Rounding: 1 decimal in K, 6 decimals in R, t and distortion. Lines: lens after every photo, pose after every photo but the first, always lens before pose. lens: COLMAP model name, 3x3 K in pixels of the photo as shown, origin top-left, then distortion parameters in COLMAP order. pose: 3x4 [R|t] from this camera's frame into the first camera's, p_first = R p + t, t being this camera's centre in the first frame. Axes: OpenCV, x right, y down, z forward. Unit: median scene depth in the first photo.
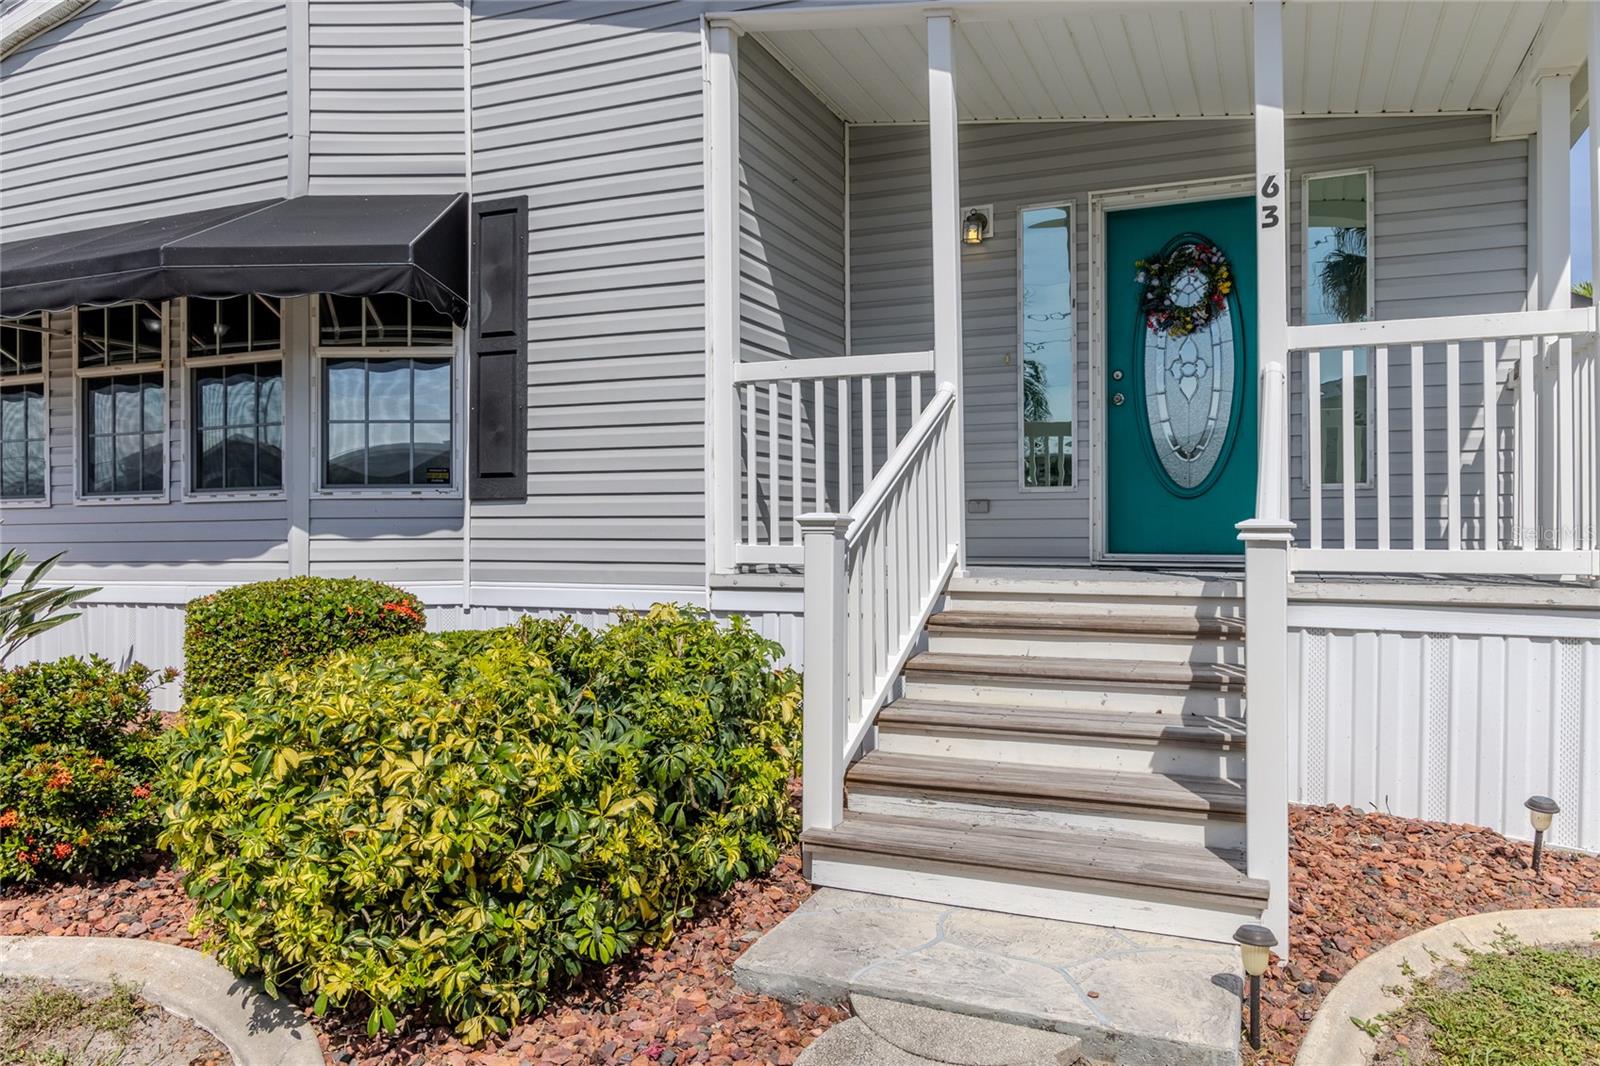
lens RADIAL K [[1089.8, 0, 800.0], [0, 1089.8, 533.0], [0, 0, 1]] dist [0.003197, -0.000898]
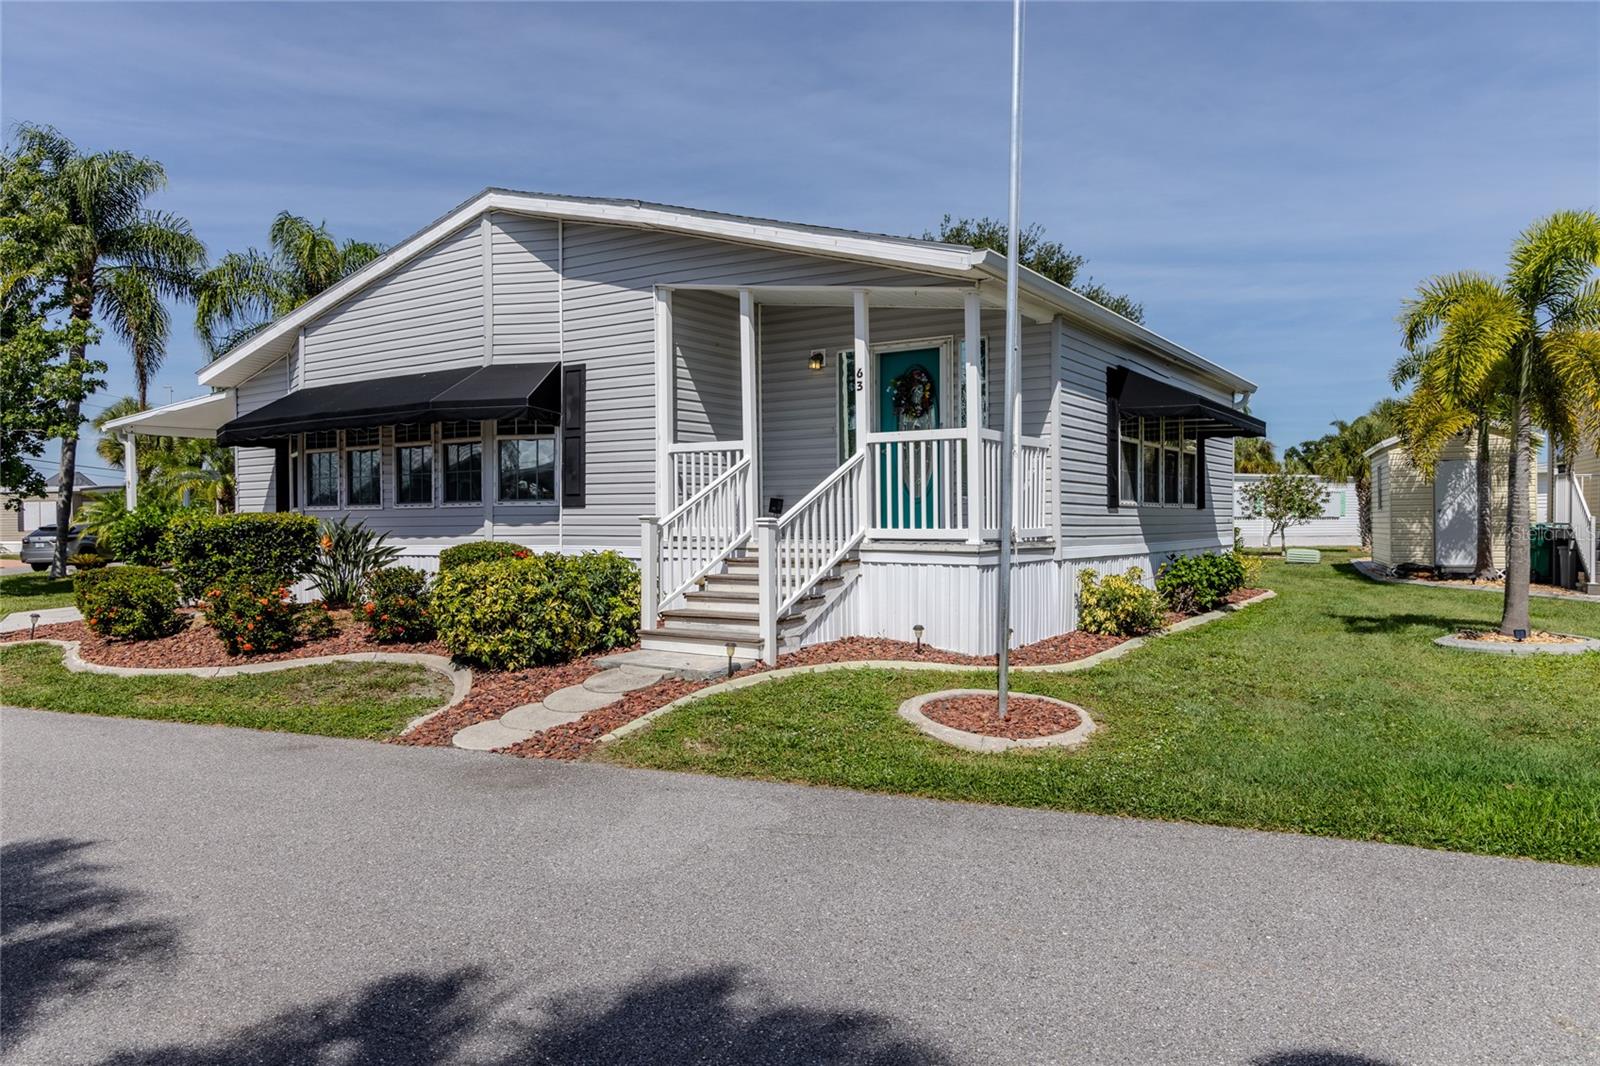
lens RADIAL K [[1169.7, 0, 807.0], [0, 1169.7, 530.9], [0, 0, 1]] dist [0.005864, 0.000405]
pose [[0.975357, -0.000093, -0.220634, 0.709033], [0.002376, 0.999946, 0.010080, -0.004969], [0.220621, -0.010356, 0.975305, -1.191884]]
